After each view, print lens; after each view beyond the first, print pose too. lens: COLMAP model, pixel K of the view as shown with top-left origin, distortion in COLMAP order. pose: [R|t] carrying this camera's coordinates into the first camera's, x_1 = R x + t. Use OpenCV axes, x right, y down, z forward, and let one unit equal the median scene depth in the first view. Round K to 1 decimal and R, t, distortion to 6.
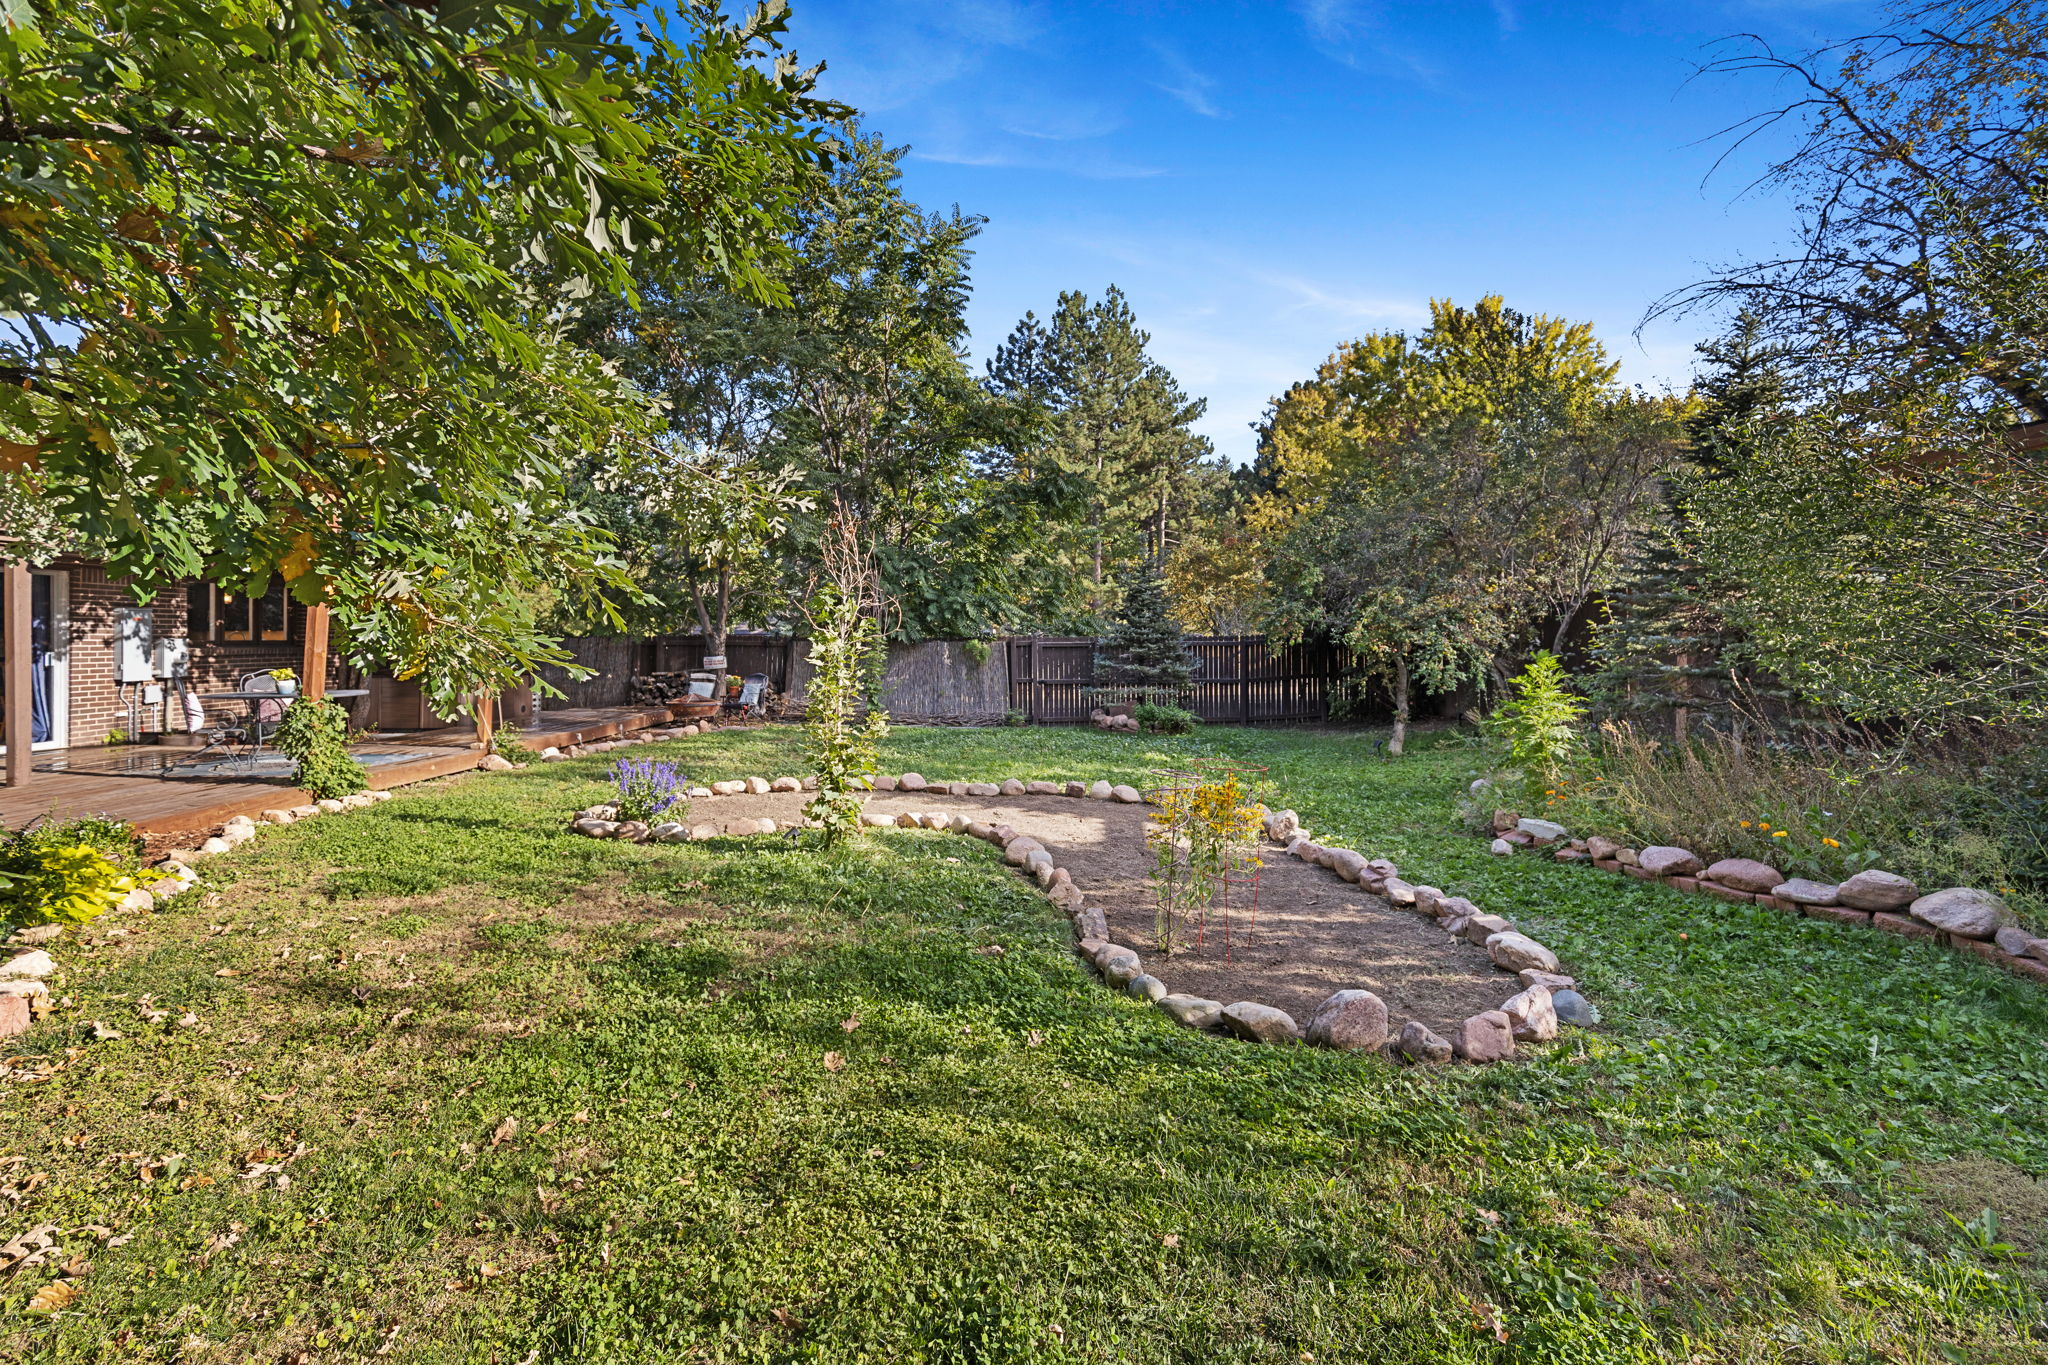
lens RADIAL K [[926.2, 0, 1024.0], [0, 926.2, 682.5], [0, 0, 1]] dist [0.001400, 0.000150]
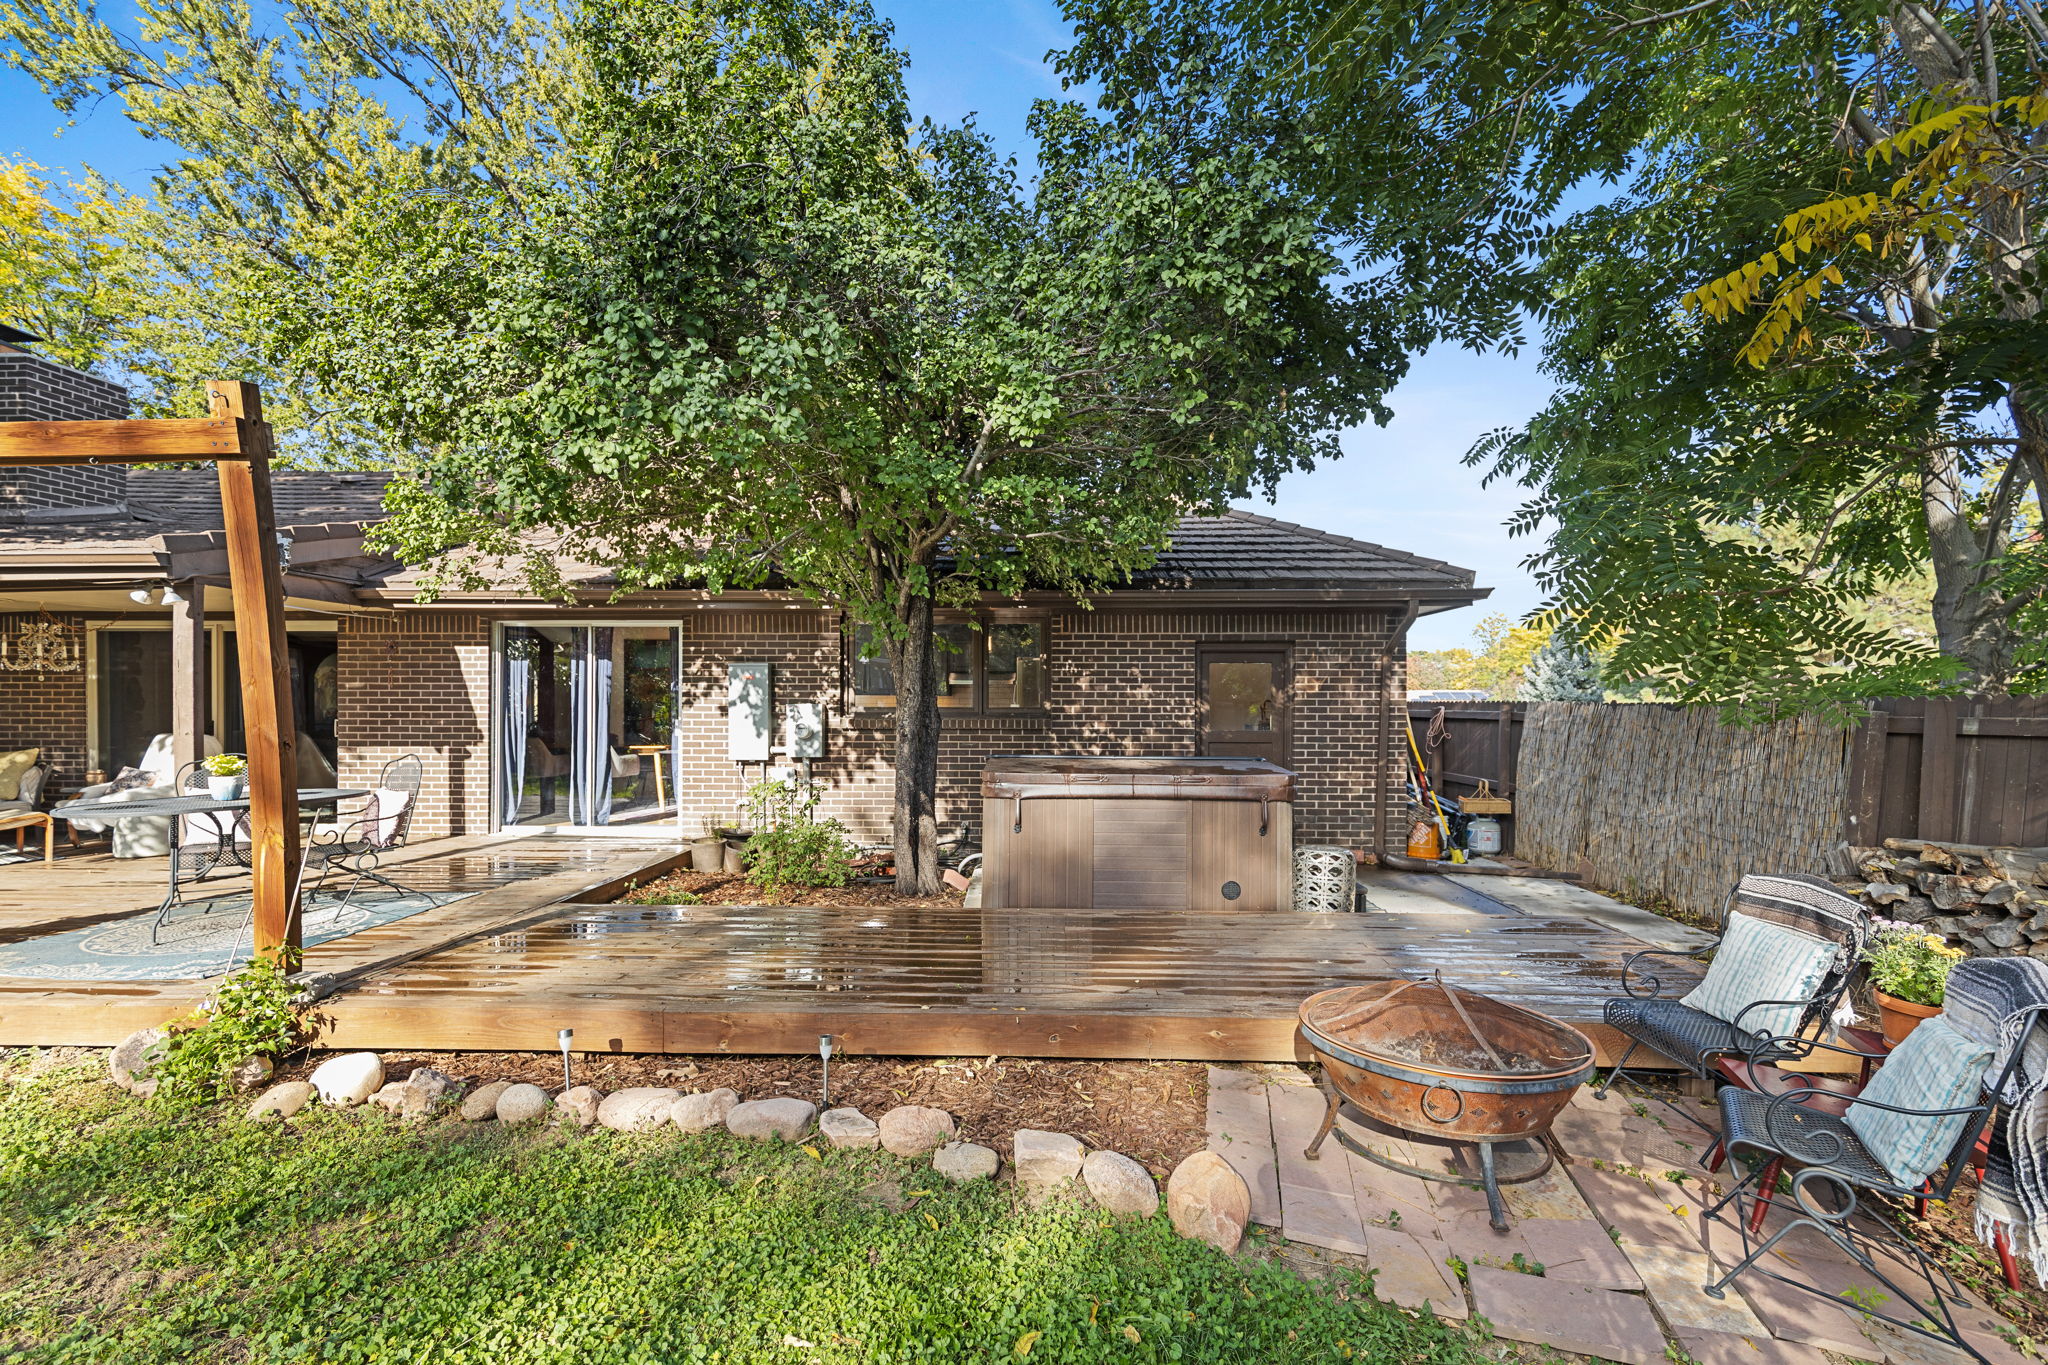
lens RADIAL K [[926.2, 0, 1024.0], [0, 926.2, 682.5], [0, 0, 1]] dist [0.001400, 0.000150]
pose [[-0.063808, -0.010520, -0.997907, -0.227140], [-0.050573, 0.998694, -0.007295, -0.071539], [0.996680, 0.050001, -0.064256, 1.277704]]
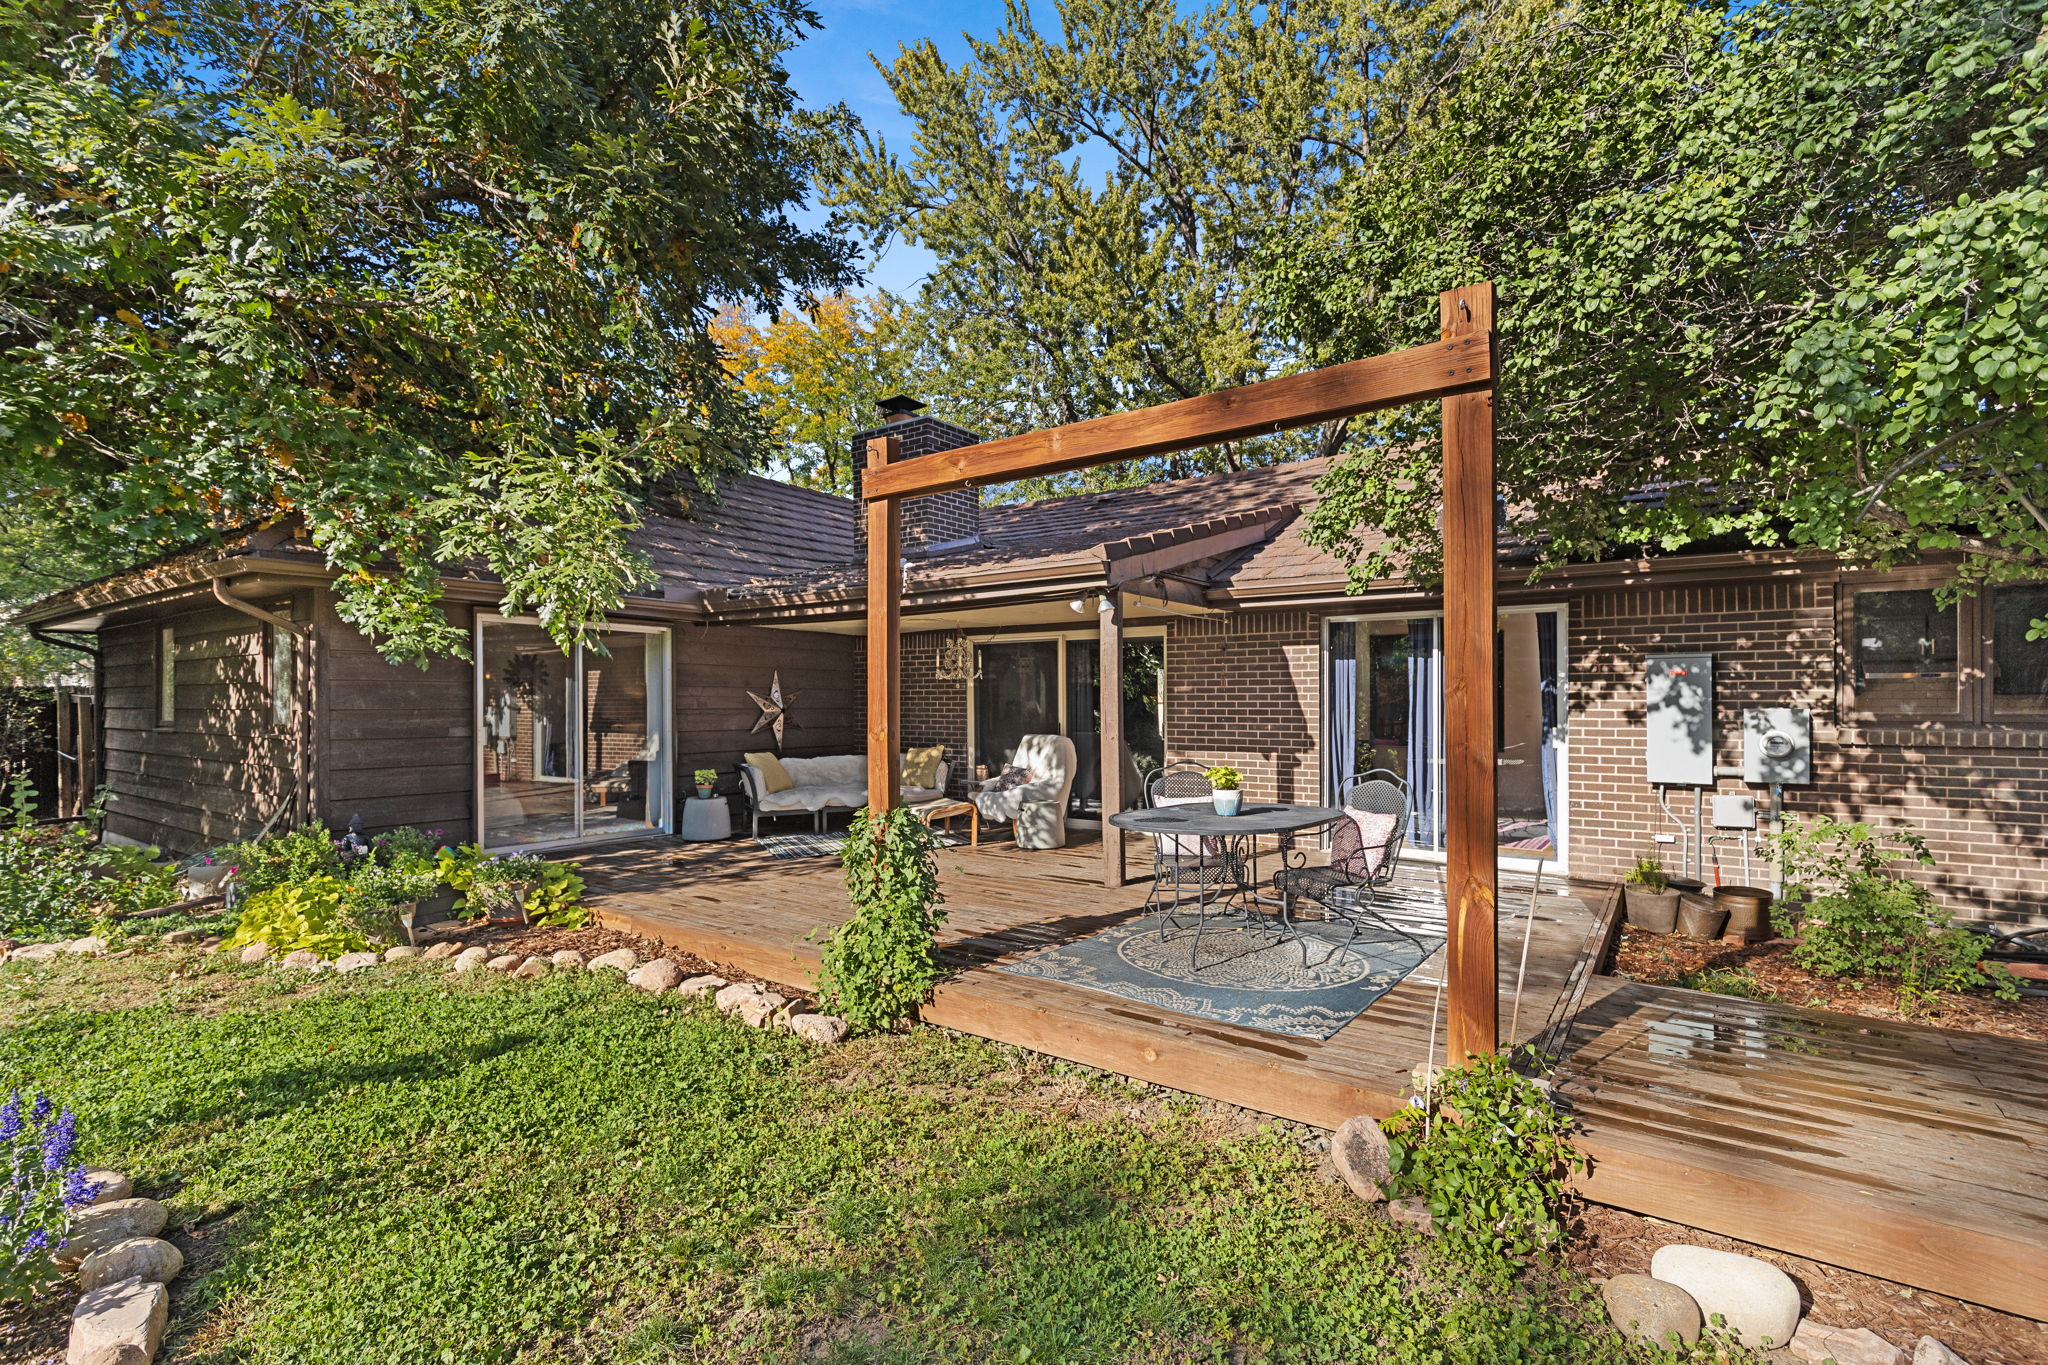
lens RADIAL K [[926.2, 0, 1024.0], [0, 926.2, 682.5], [0, 0, 1]] dist [0.001400, 0.000150]
pose [[-0.611701, -0.003398, -0.791081, -0.272467], [-0.030432, 0.999352, 0.019240, -0.062866], [0.790503, 0.035843, -0.611408, 1.036963]]
